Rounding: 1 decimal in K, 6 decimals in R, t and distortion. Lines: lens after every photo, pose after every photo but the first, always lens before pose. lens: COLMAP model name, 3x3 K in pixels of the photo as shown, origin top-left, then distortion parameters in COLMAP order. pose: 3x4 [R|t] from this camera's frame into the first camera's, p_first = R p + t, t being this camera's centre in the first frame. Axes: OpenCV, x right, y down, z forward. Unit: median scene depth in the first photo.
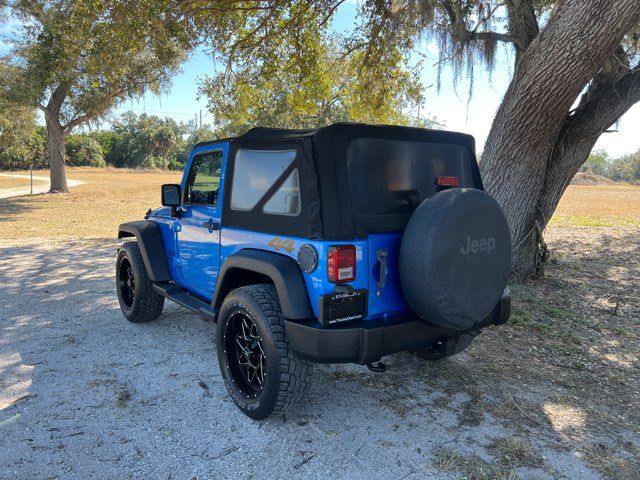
lens RADIAL K [[476.0, 0, 325.4], [0, 476.0, 241.2], [0, 0, 1]] dist [0.049953, -0.051696]
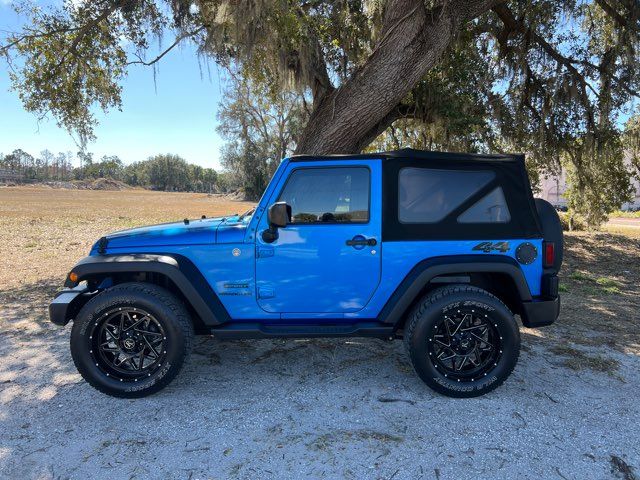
lens RADIAL K [[476.0, 0, 325.4], [0, 476.0, 241.2], [0, 0, 1]] dist [0.049953, -0.051696]
pose [[0.596679, -0.098005, 0.796473, -1.233056], [0.105885, 0.993452, 0.042919, -0.098494], [-0.795463, 0.058726, 0.603149, 0.536953]]
